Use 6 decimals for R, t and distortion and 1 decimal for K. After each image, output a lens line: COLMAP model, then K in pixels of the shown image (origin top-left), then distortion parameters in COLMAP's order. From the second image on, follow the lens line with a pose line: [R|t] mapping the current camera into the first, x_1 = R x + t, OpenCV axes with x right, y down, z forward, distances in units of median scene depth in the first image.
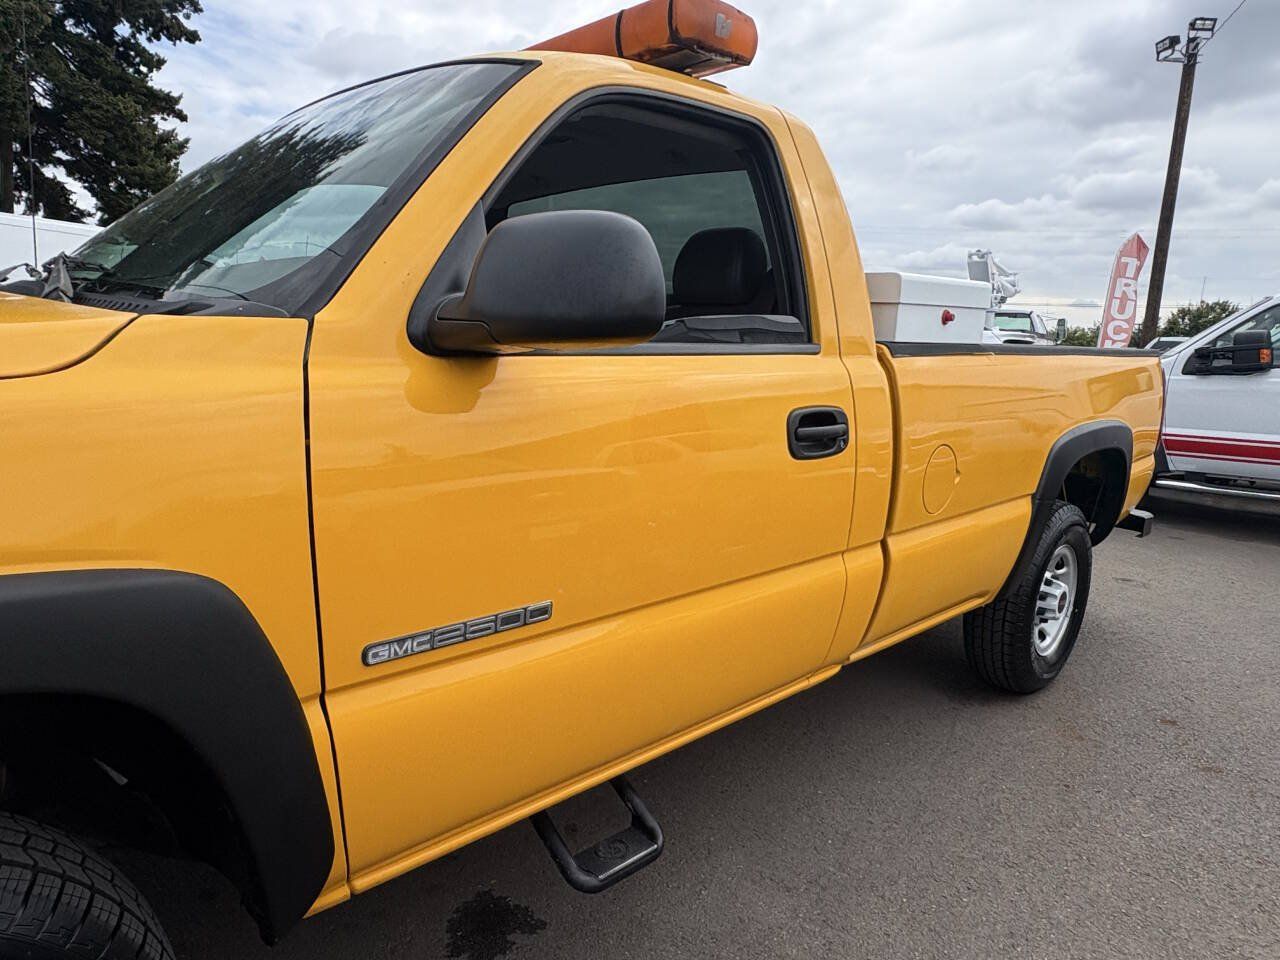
lens RADIAL K [[778.9, 0, 626.3], [0, 778.9, 477.6], [0, 0, 1]] dist [-0.000985, 0.002921]
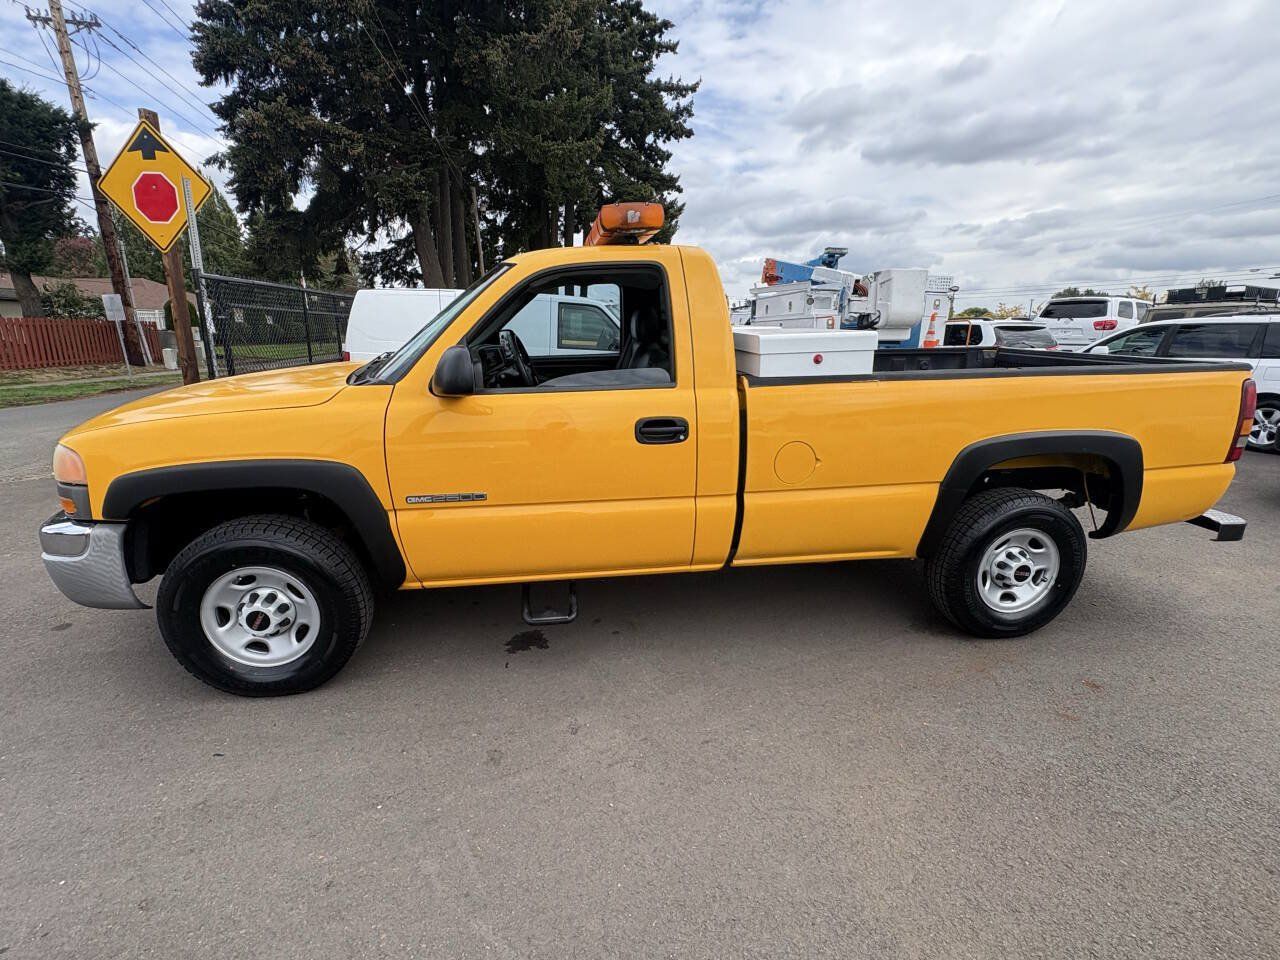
lens RADIAL K [[590.8, 0, 639.0], [0, 590.8, 474.9], [0, 0, 1]] dist [0.002602, -0.000835]
pose [[0.828479, 0.098742, -0.551246, 0.374093], [-0.064310, 0.994596, 0.081504, -0.023699], [0.556315, -0.032073, 0.830352, -0.084890]]
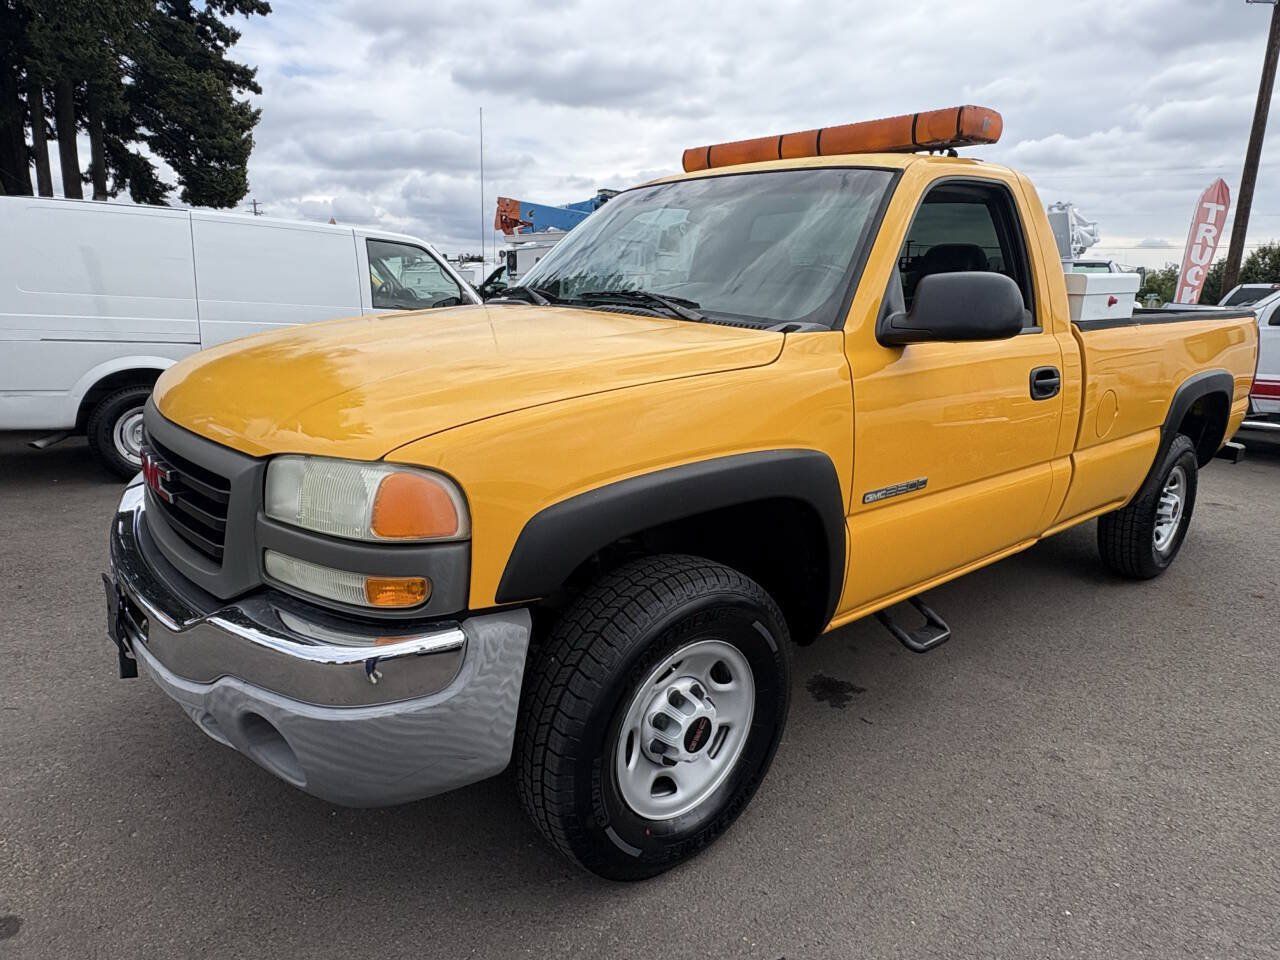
lens RADIAL K [[778.9, 0, 630.8], [0, 778.9, 481.6], [0, 0, 1]] dist [-0.000985, 0.002921]
pose [[0.998375, -0.012806, -0.055520, -0.190918], [0.016122, 0.998087, 0.059684, 0.012724], [0.054649, -0.060483, 0.996672, -0.240691]]
